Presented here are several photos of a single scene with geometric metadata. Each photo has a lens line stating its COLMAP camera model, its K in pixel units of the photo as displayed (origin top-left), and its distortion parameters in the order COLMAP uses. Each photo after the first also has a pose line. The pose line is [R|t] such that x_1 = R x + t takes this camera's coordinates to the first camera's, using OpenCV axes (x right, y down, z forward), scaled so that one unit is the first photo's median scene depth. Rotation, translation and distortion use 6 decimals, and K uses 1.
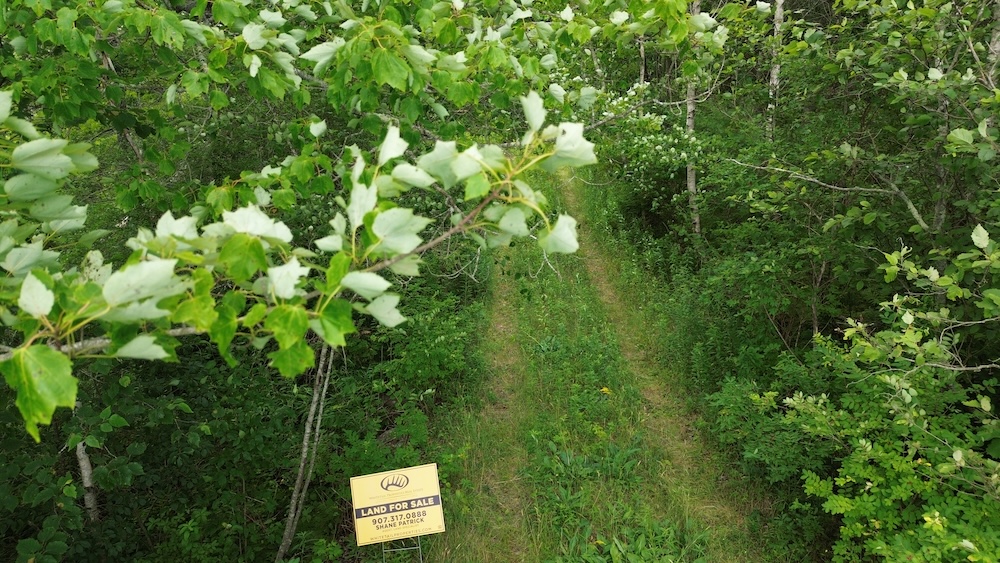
lens RADIAL K [[704.9, 0, 500.0], [0, 704.9, 281.5], [0, 0, 1]] dist [0.084452, -0.120349]
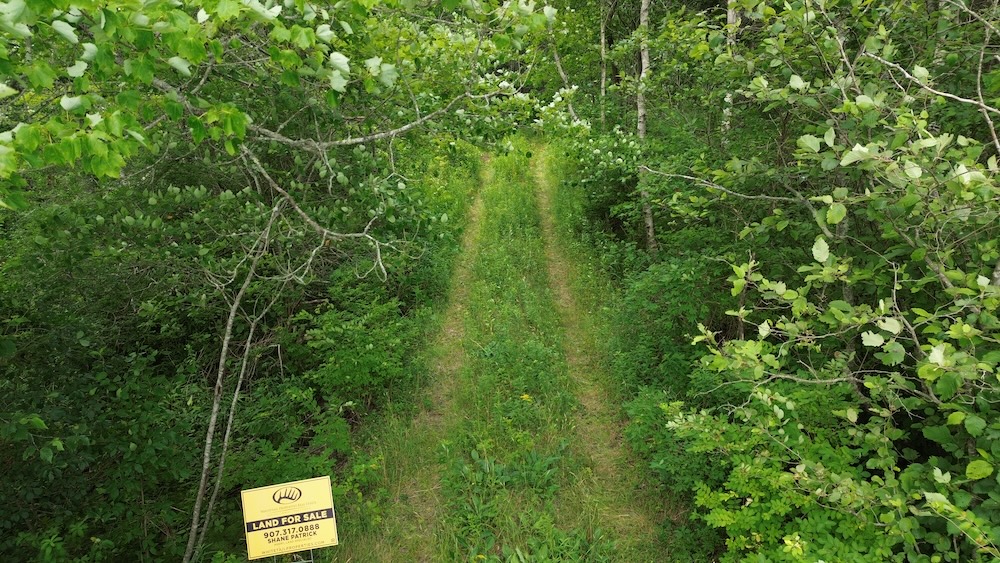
lens RADIAL K [[698.6, 0, 501.6], [0, 698.6, 284.9], [0, 0, 1]] dist [0.067807, -0.080431]
pose [[0.999980, -0.001646, -0.006169, 0.131525], [0.001676, 0.999986, 0.004937, -0.011052], [0.006161, -0.004947, 0.999969, 0.019331]]
